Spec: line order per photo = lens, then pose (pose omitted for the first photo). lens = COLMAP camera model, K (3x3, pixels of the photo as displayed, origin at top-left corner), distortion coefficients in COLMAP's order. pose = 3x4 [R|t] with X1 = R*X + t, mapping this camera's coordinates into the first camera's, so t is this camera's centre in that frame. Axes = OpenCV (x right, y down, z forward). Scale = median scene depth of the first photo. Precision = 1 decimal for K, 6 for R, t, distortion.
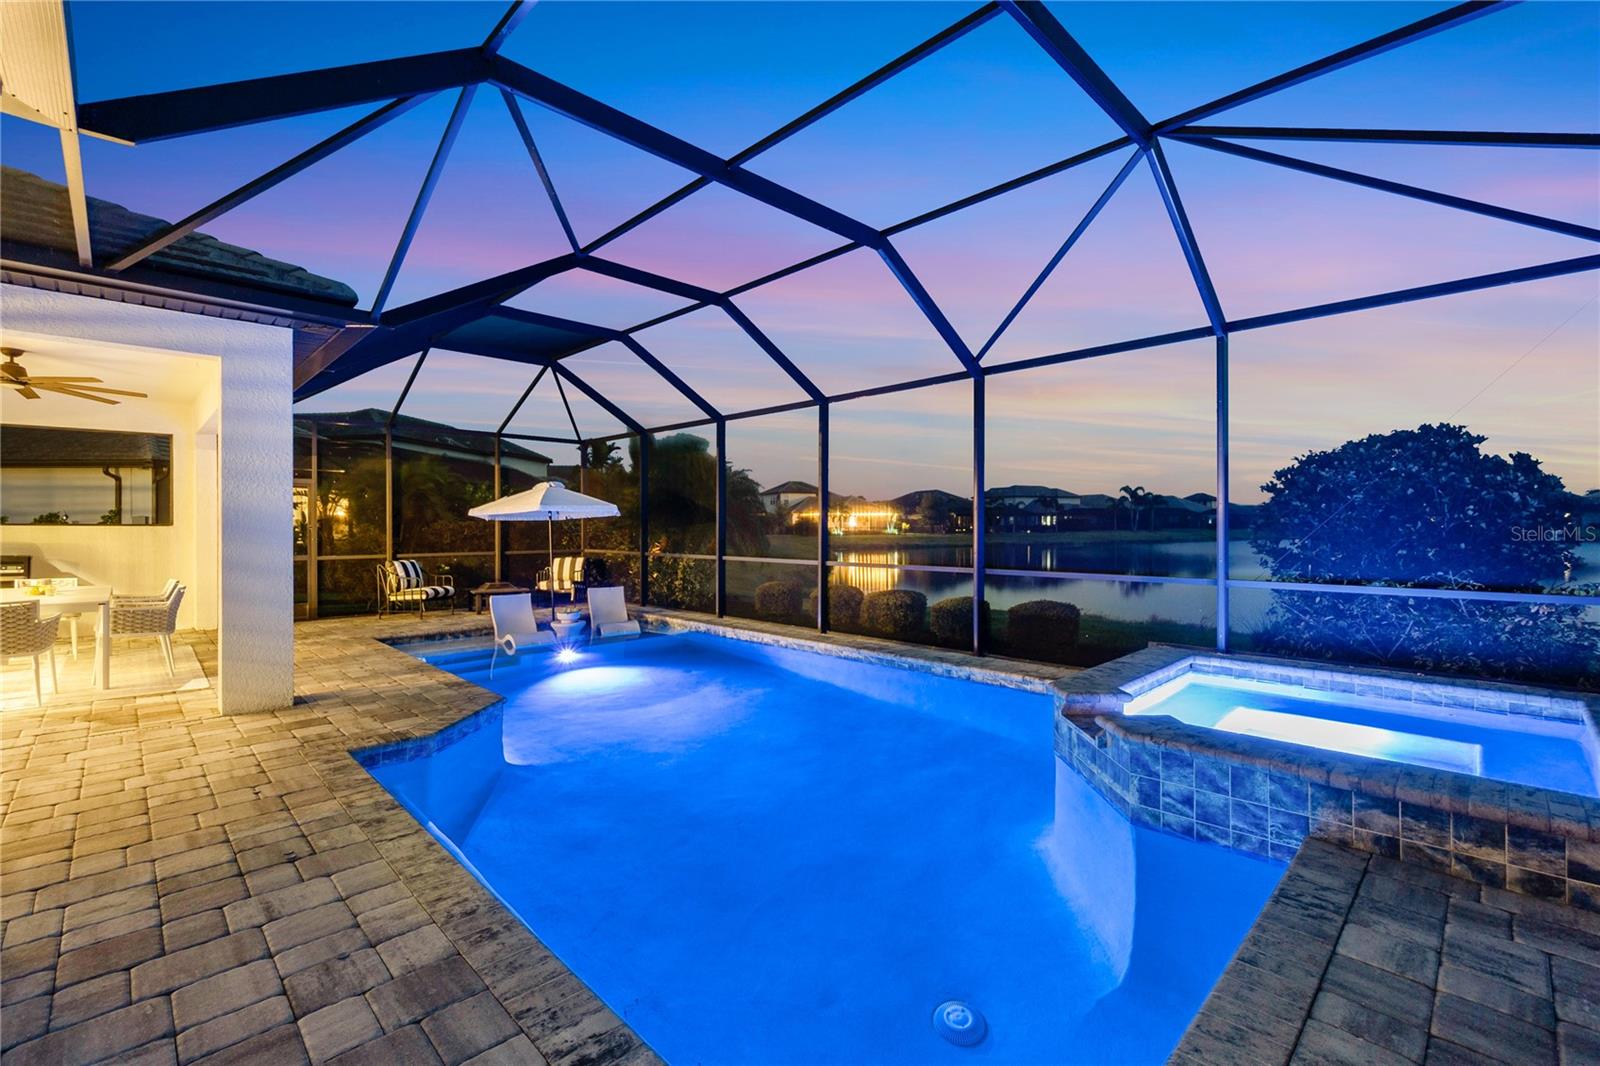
lens RADIAL K [[716.3, 0, 794.9], [0, 716.3, 523.6], [0, 0, 1]] dist [-0.002924, 0.000509]
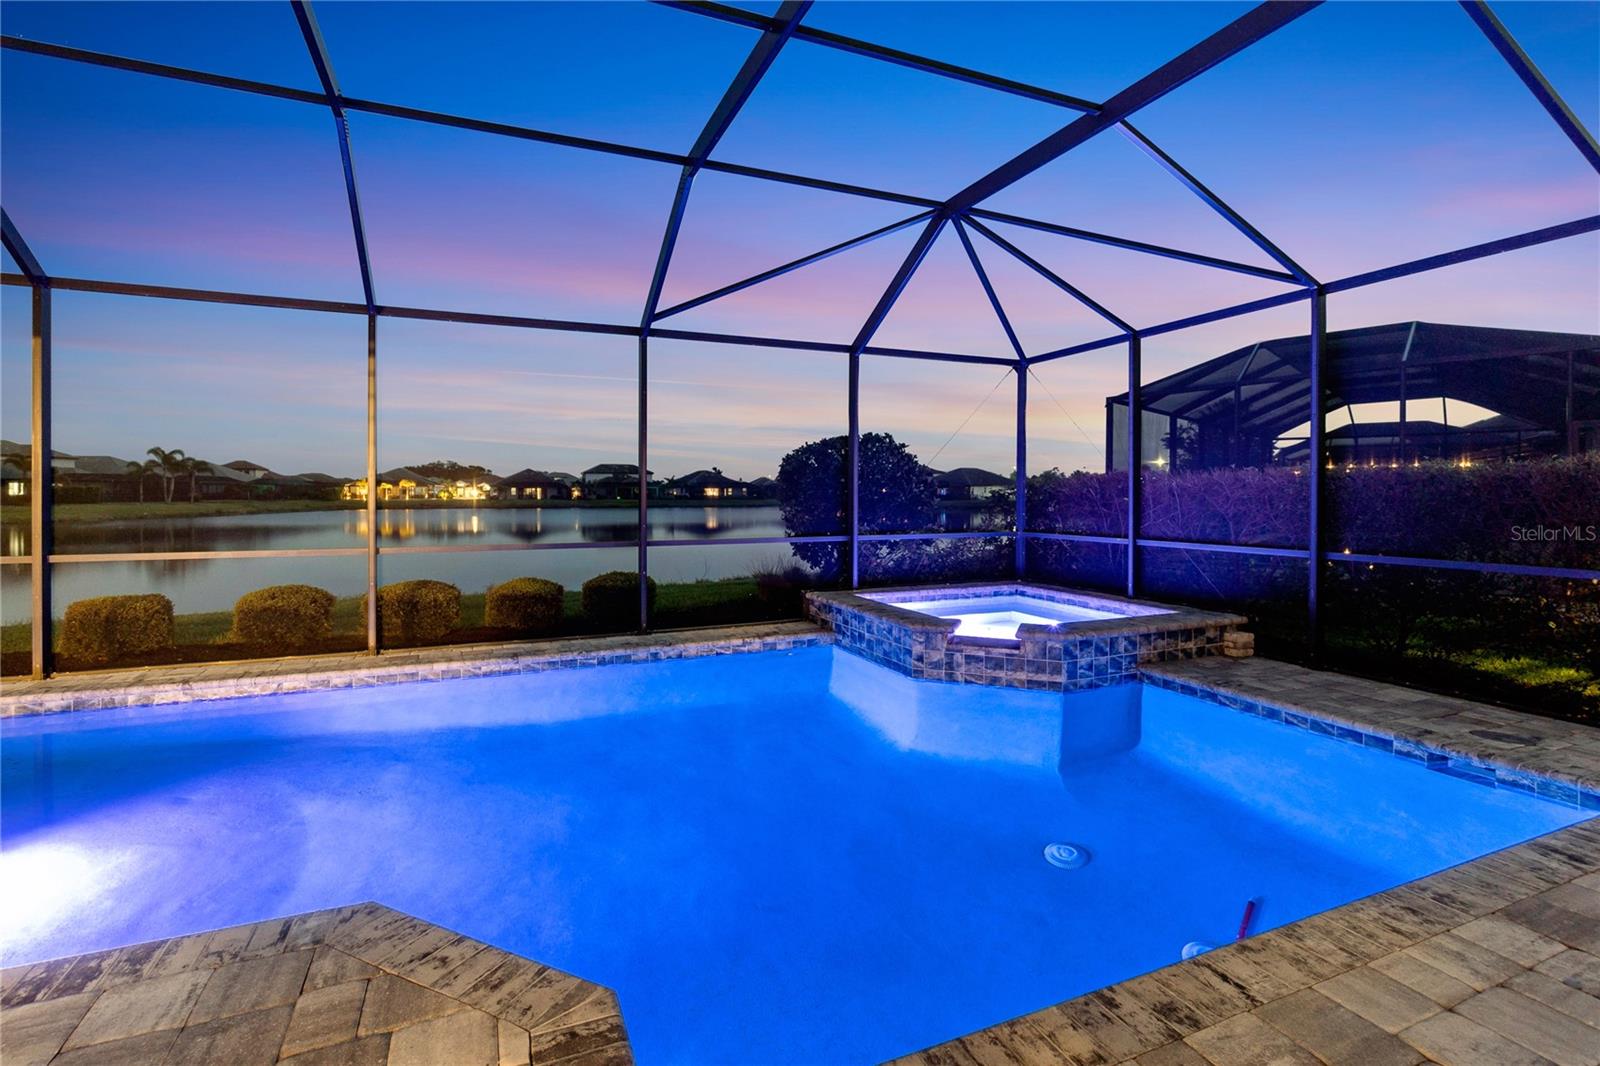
lens RADIAL K [[716.3, 0, 776.2], [0, 716.3, 515.1], [0, 0, 1]] dist [-0.002924, 0.000509]
pose [[0.364704, -0.023600, 0.930825, -0.958355], [-0.003429, 0.999638, 0.026689, 0.003036], [-0.931117, -0.012926, 0.364491, 0.854246]]
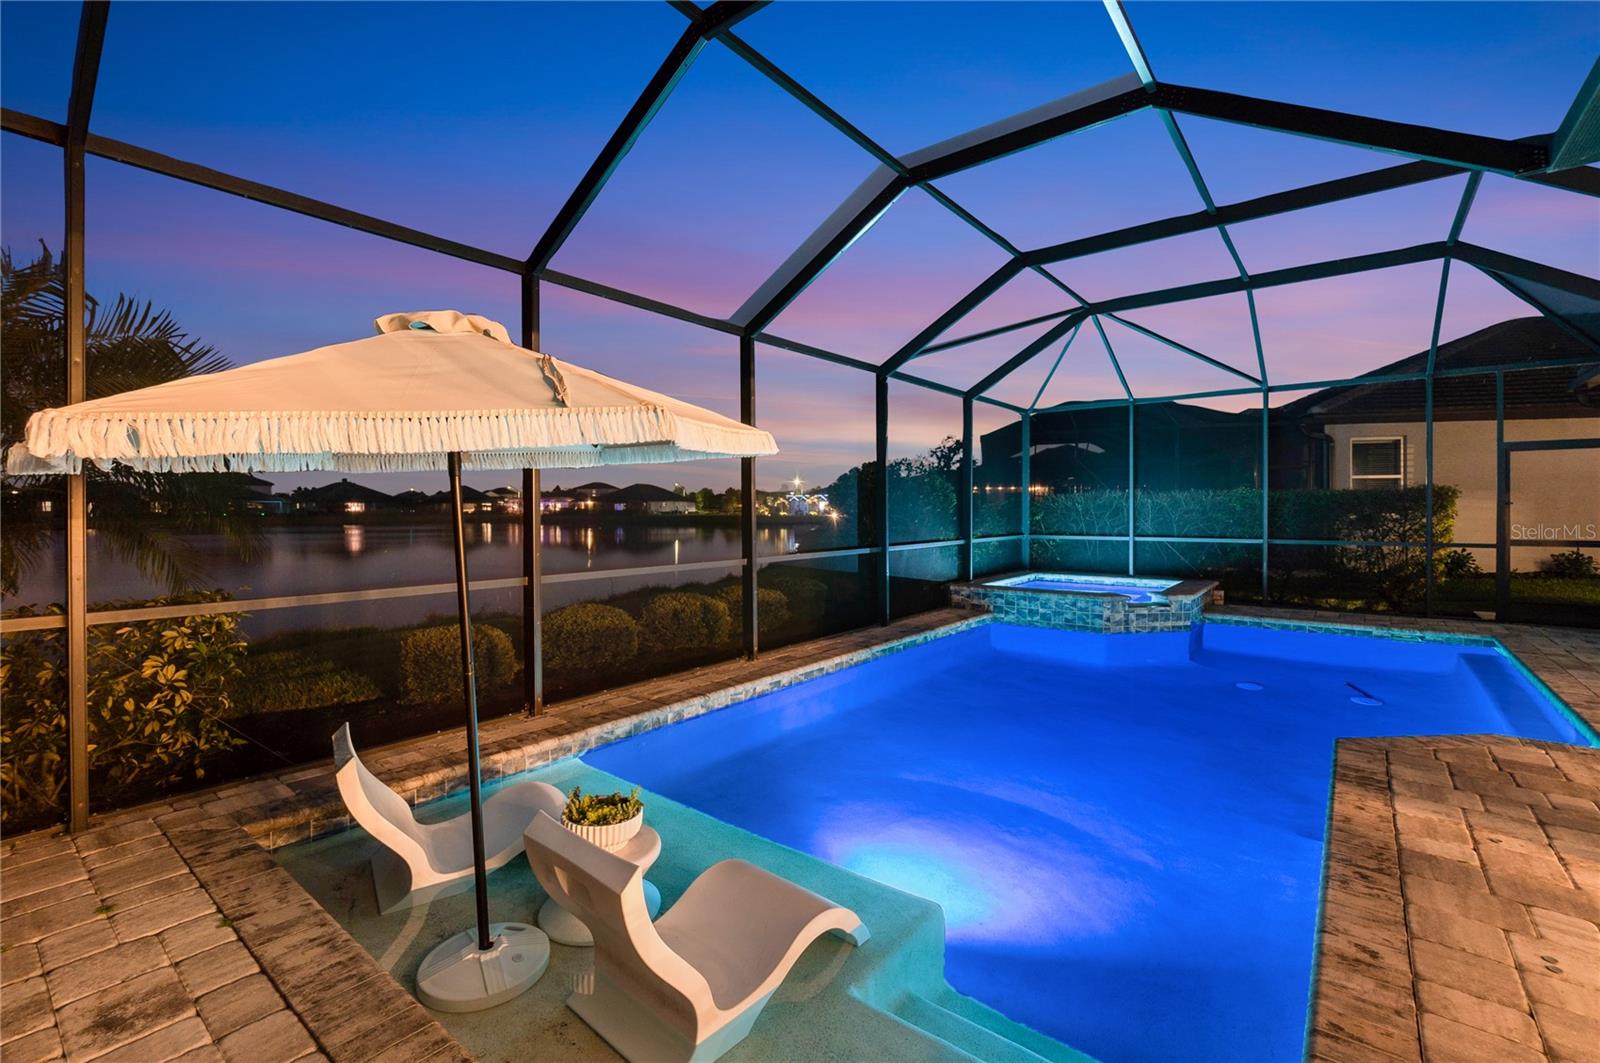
lens RADIAL K [[716.3, 0, 796.1], [0, 716.3, 520.4], [0, 0, 1]] dist [-0.002924, 0.000509]
pose [[-0.165802, -0.010285, 0.986105, -1.410238], [-0.002426, 0.999947, 0.010022, 0.018111], [-0.986156, -0.000731, -0.165818, 2.285442]]
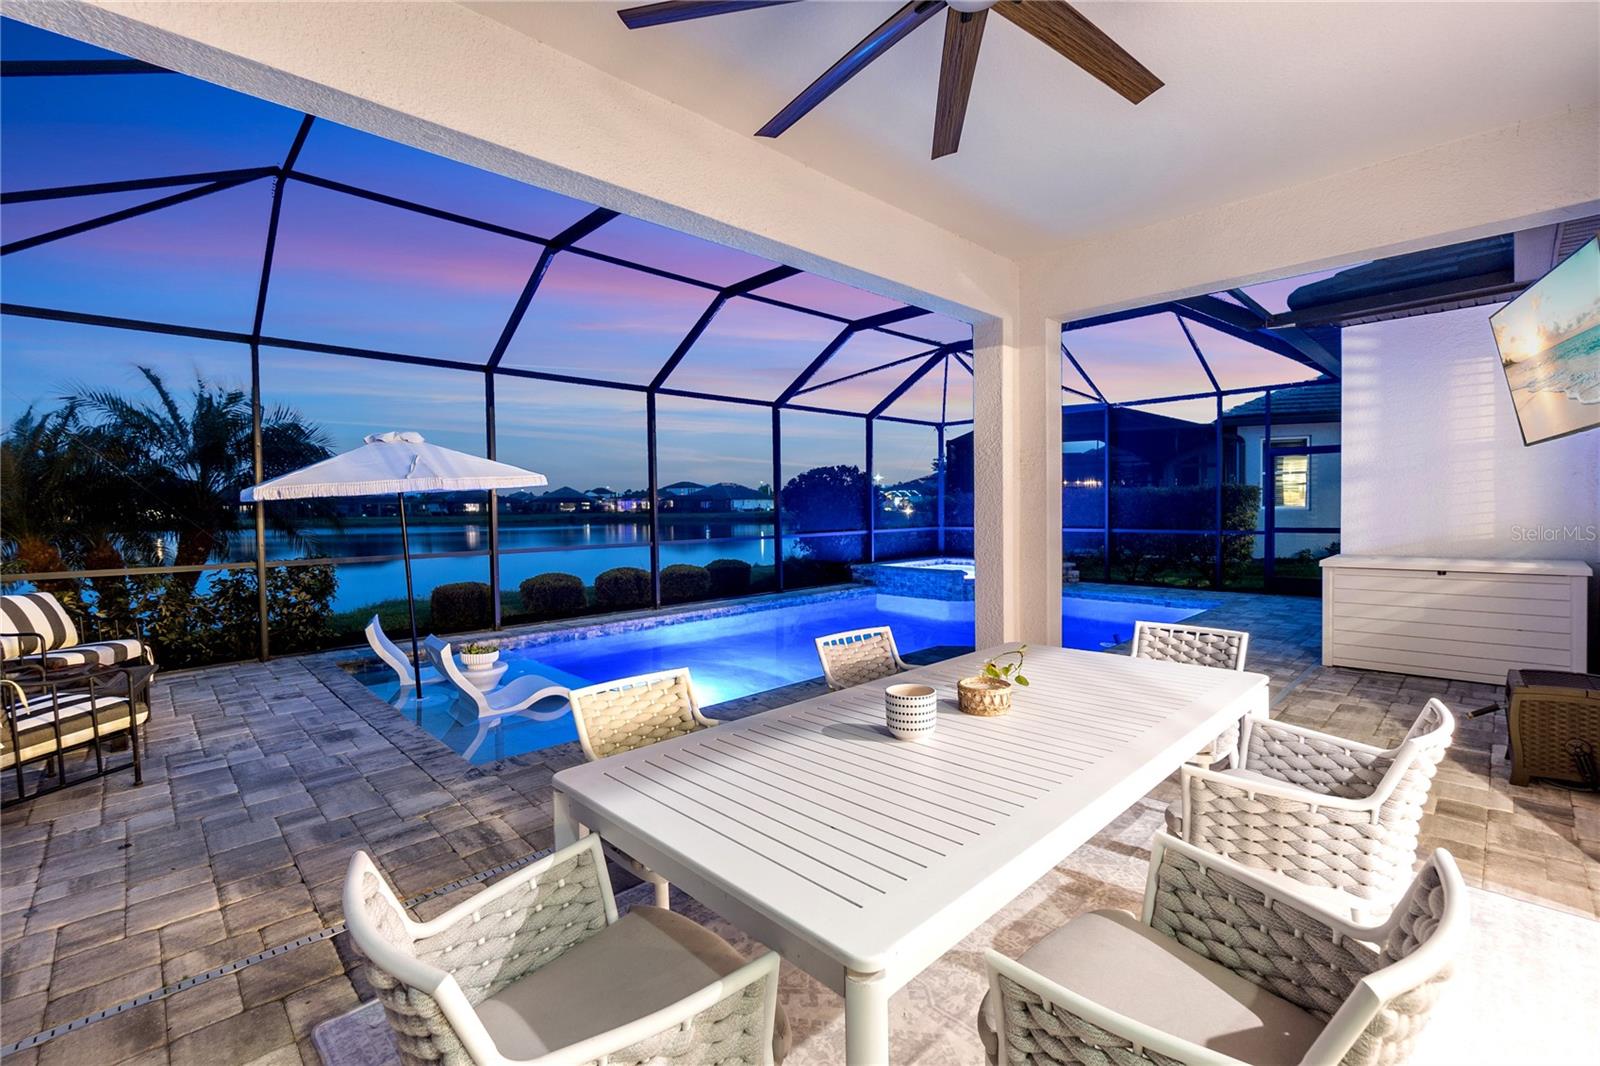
lens RADIAL K [[716.3, 0, 800.2], [0, 716.3, 535.3], [0, 0, 1]] dist [-0.002924, 0.000509]
pose [[-0.033634, -0.035909, 0.998789, -2.207629], [0.007061, 0.999321, 0.036166, 0.011279], [-0.999409, 0.008268, -0.033357, 1.736701]]
